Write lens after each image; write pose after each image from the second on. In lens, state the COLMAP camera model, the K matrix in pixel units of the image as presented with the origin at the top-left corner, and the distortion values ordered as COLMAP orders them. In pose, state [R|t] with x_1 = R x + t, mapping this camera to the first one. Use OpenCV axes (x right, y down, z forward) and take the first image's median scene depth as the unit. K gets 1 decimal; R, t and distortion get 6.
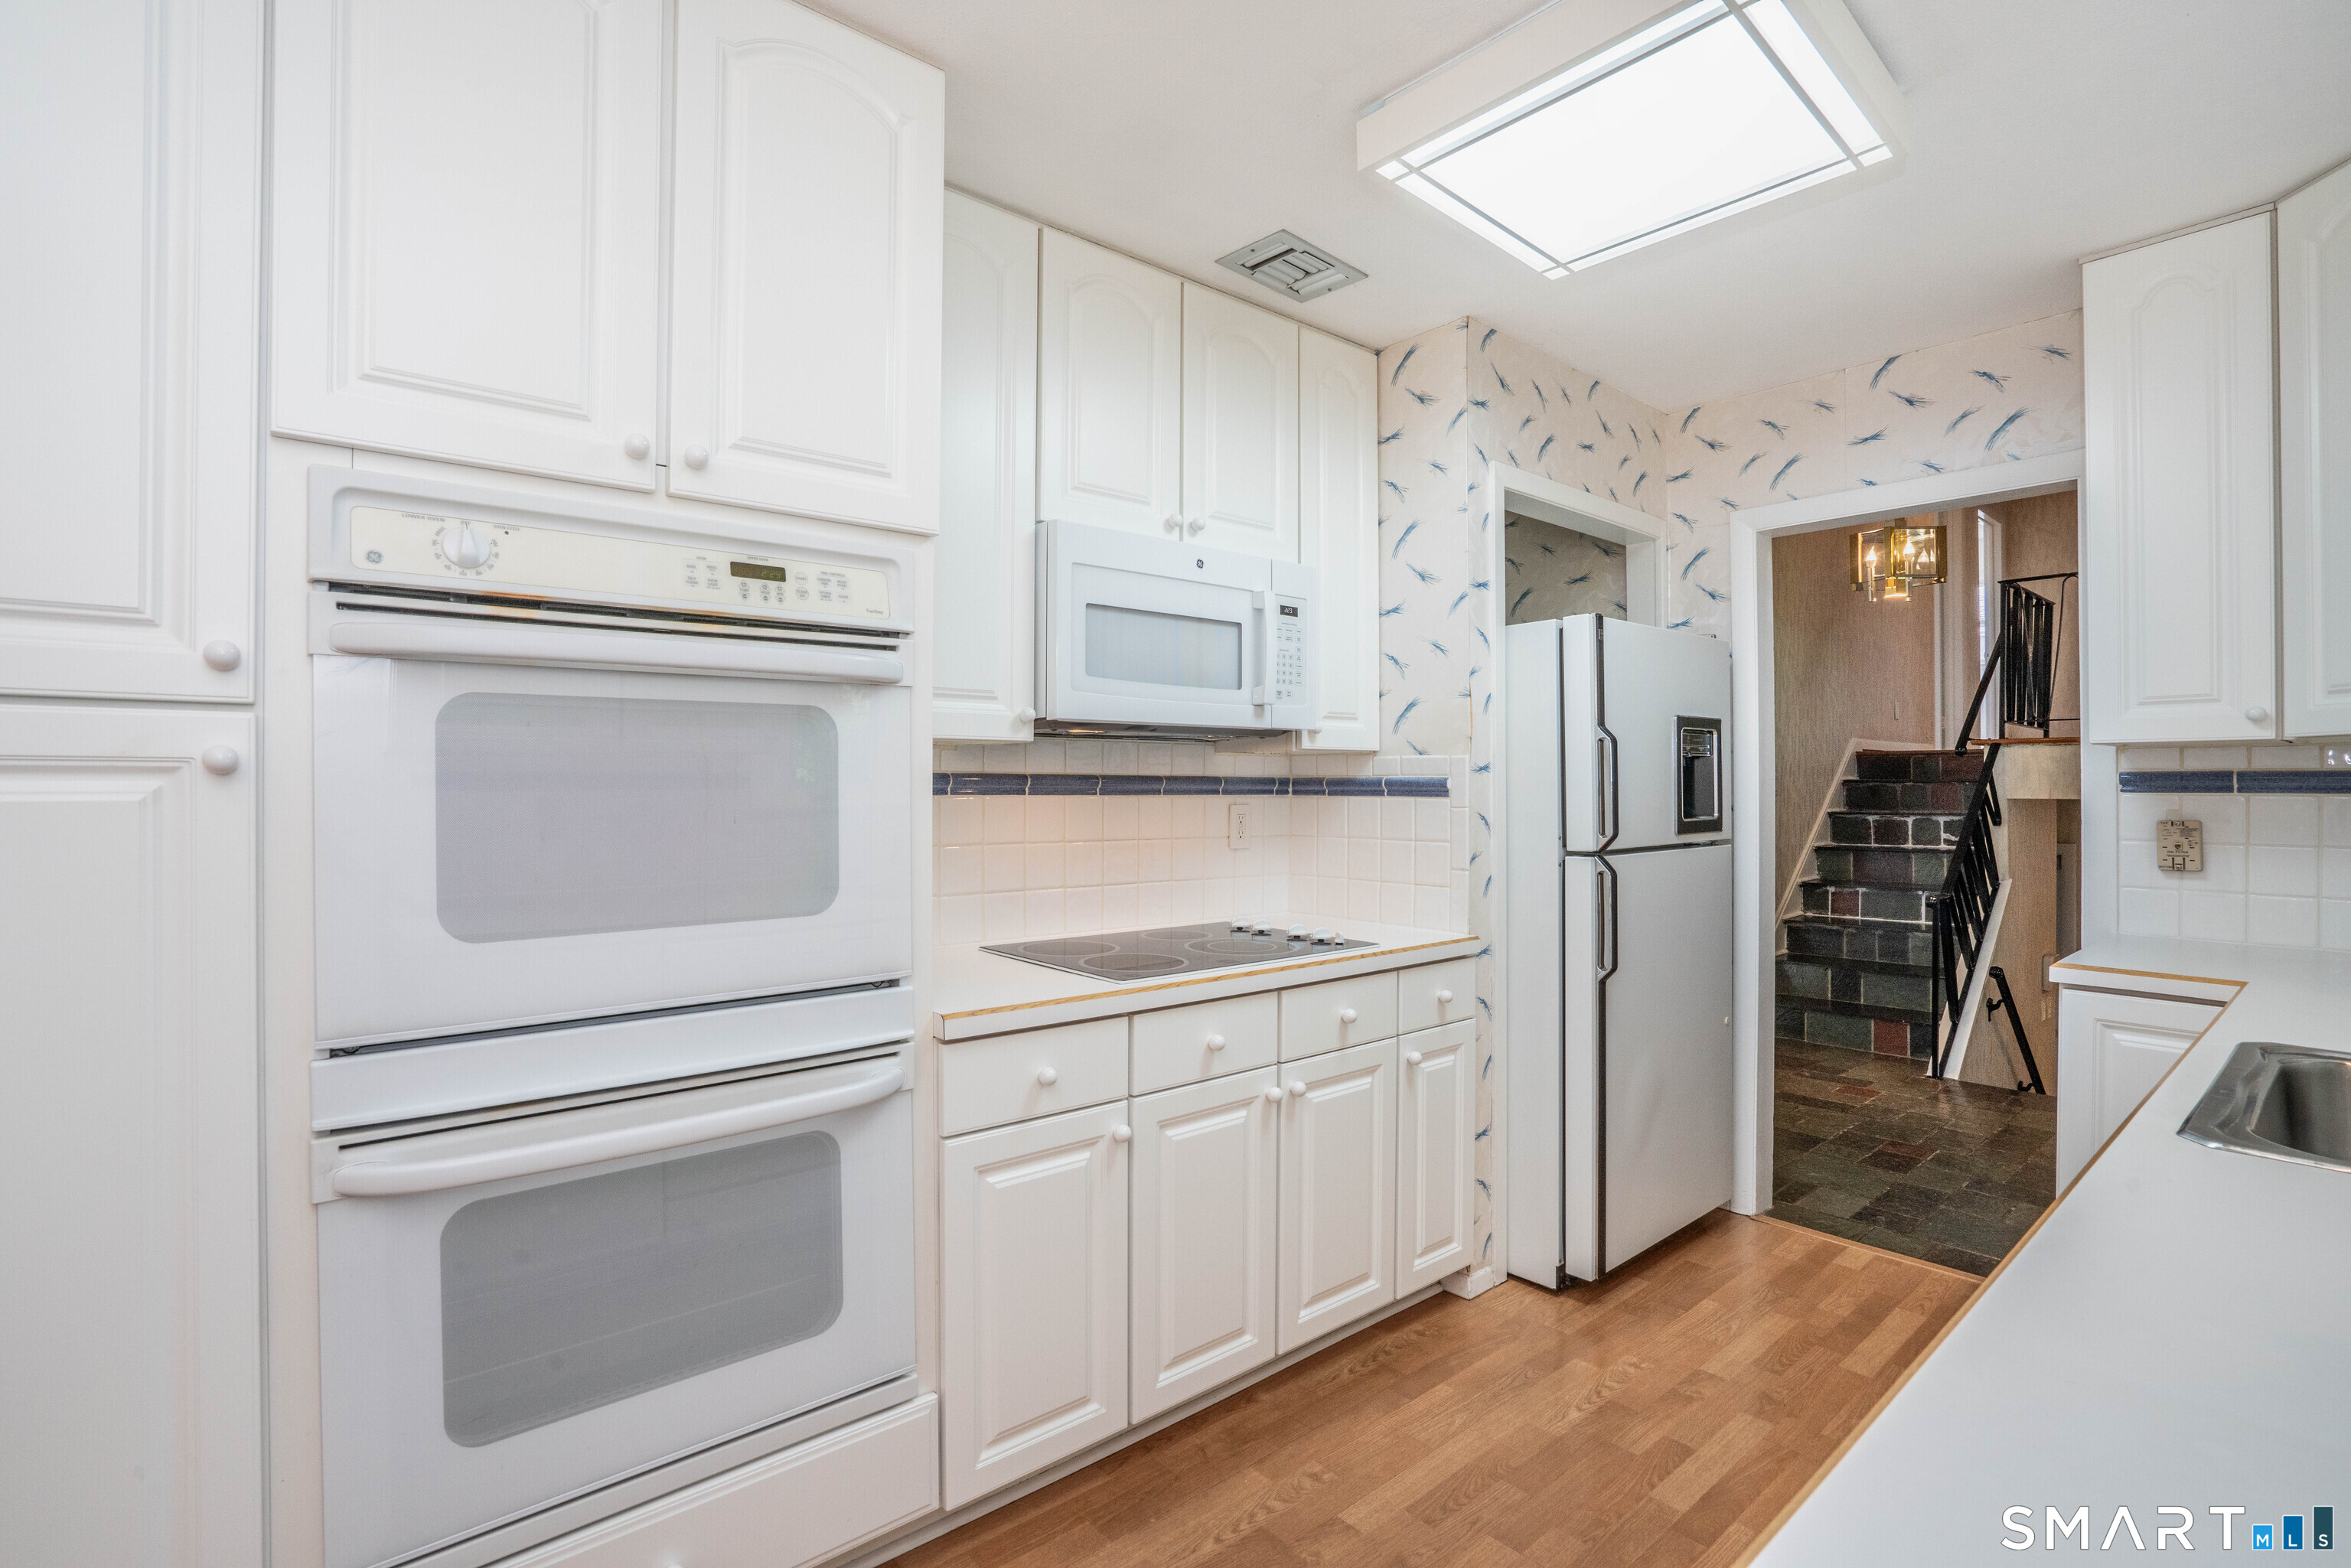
lens RADIAL K [[1074.2, 0, 1172.2], [0, 1074.2, 781.9], [0, 0, 1]] dist [-0.051633, 0.014105]
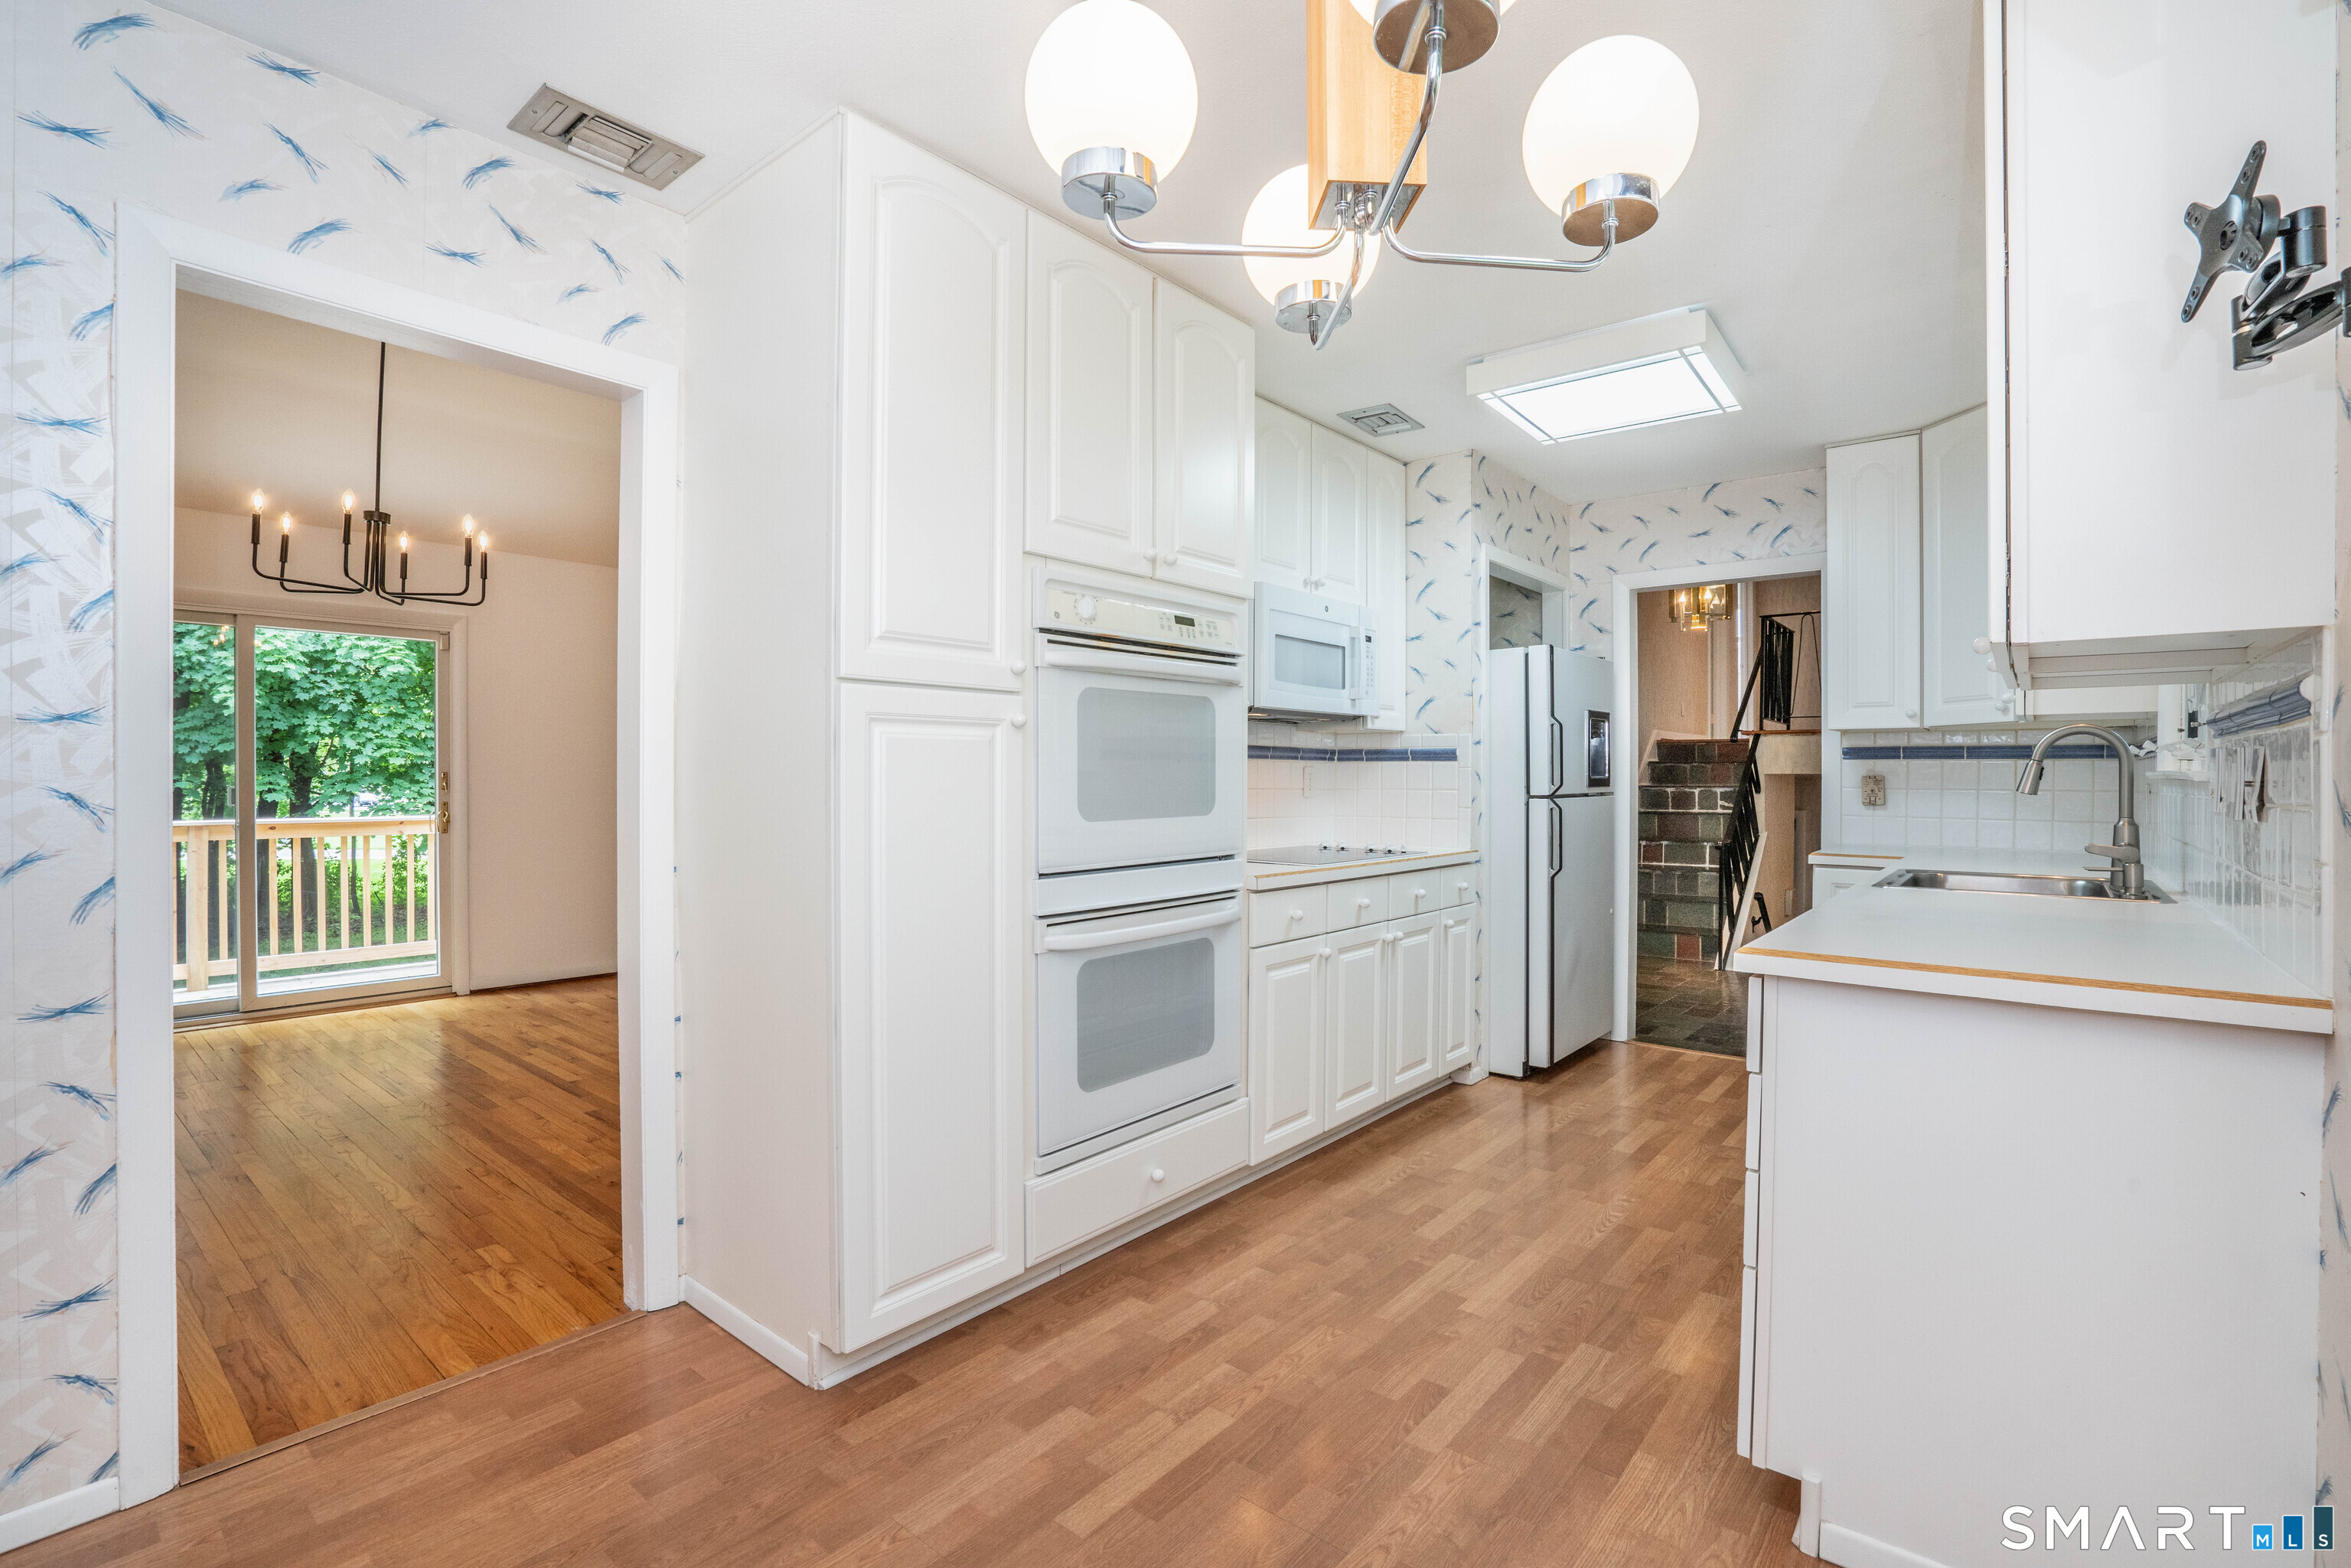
lens RADIAL K [[1074.2, 0, 1170.5], [0, 1074.2, 783.1], [0, 0, 1]] dist [-0.051633, 0.014105]
pose [[0.983751, 0.000829, 0.179534, -0.417376], [-0.002564, 0.999952, 0.009431, 0.032038], [-0.179518, -0.009738, 0.983707, -0.435638]]
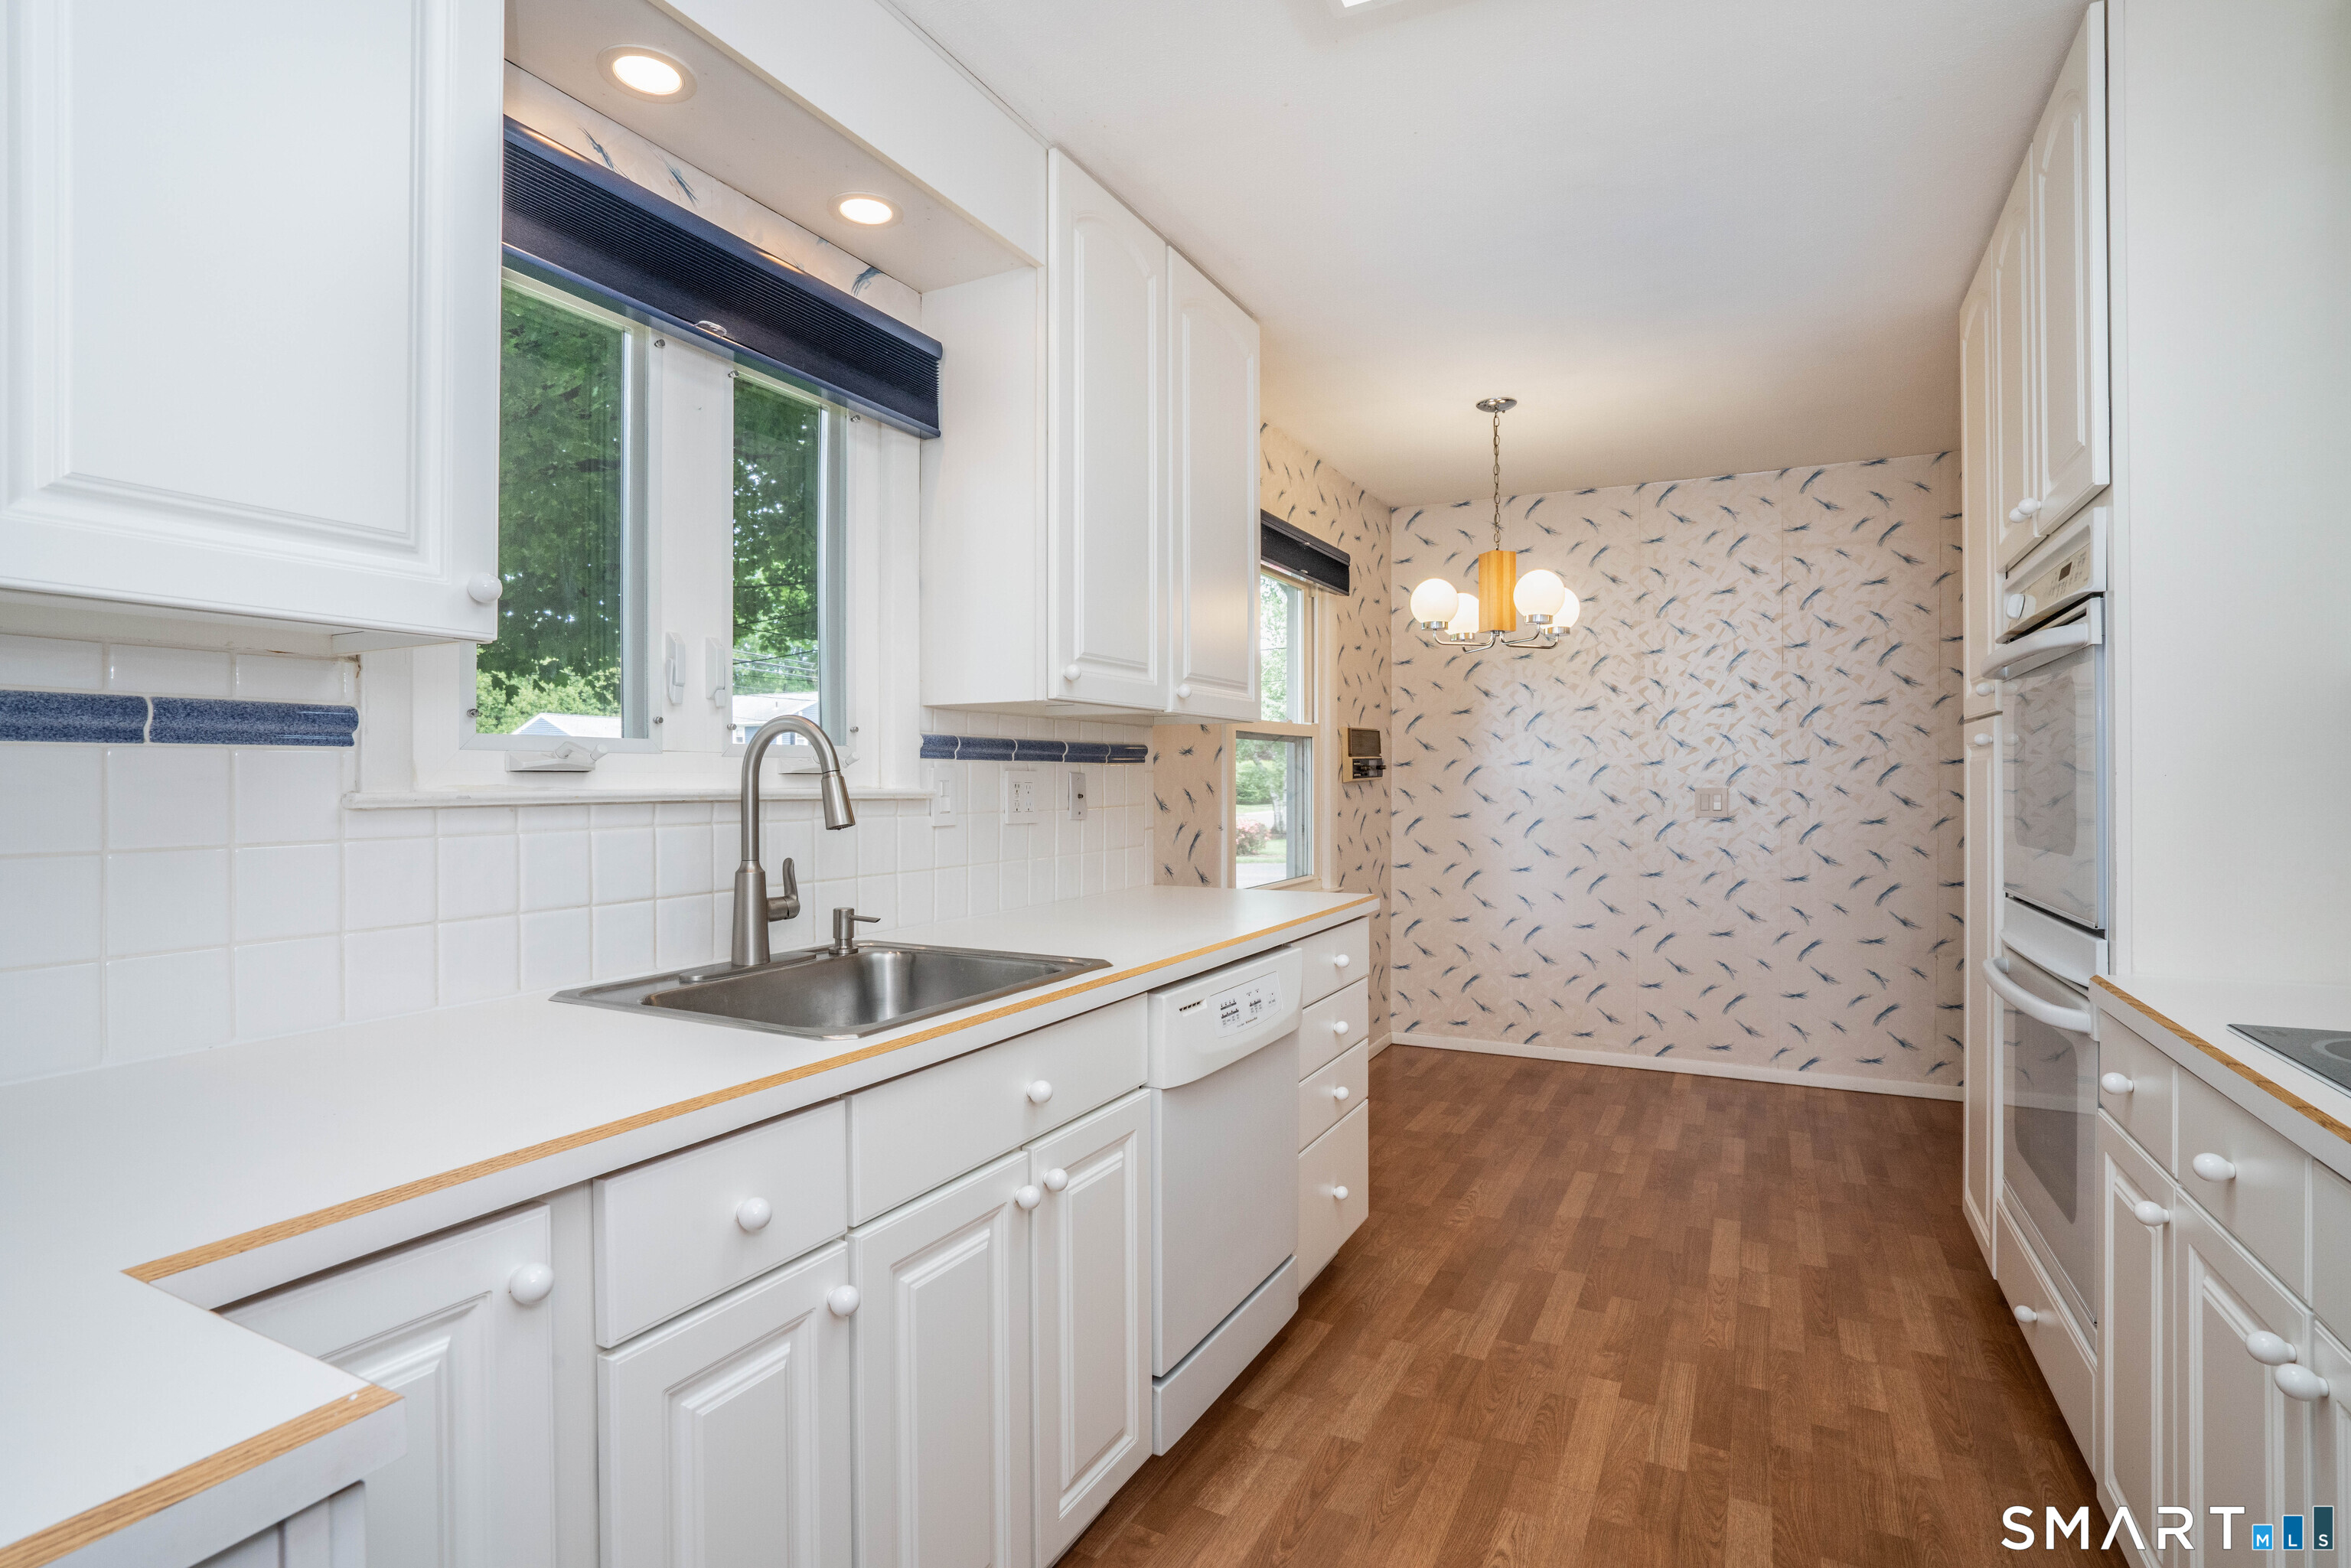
lens RADIAL K [[1136.8, 0, 1181.9], [0, 1136.8, 807.8], [0, 0, 1]] dist [-0.018321, -0.004086]
pose [[-0.919326, 0.013190, -0.393276, 0.596597], [0.004925, 0.999745, 0.022018, 0.024607], [0.393467, 0.018305, -0.919157, 1.008858]]
